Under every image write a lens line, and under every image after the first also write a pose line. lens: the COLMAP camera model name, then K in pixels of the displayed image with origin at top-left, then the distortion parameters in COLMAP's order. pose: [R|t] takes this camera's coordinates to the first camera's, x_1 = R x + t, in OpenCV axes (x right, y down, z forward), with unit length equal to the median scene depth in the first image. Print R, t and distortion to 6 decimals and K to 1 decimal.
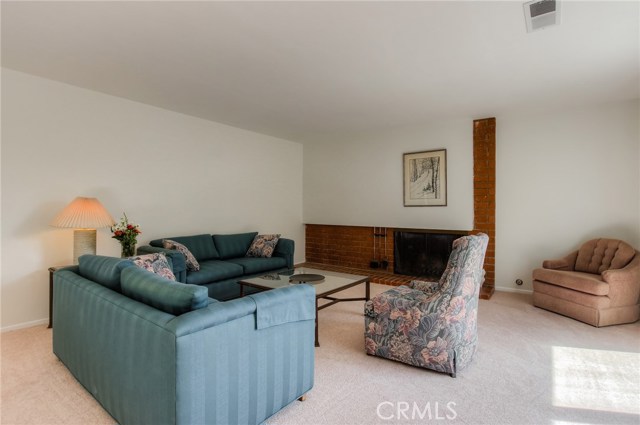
lens RADIAL K [[319.6, 0, 318.2], [0, 319.6, 212.0], [0, 0, 1]] dist [-0.006346, -0.000546]
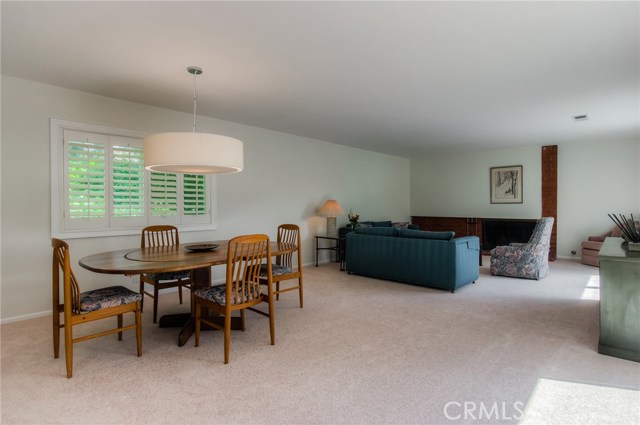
lens RADIAL K [[334.3, 0, 321.4], [0, 334.3, 210.5], [0, 0, 1]] dist [-0.000382, 0.000696]
pose [[0.994410, -0.002745, -0.105549, -0.396834], [0.003444, 0.999973, 0.006434, 0.002595], [0.105528, -0.006761, 0.994393, -0.708242]]
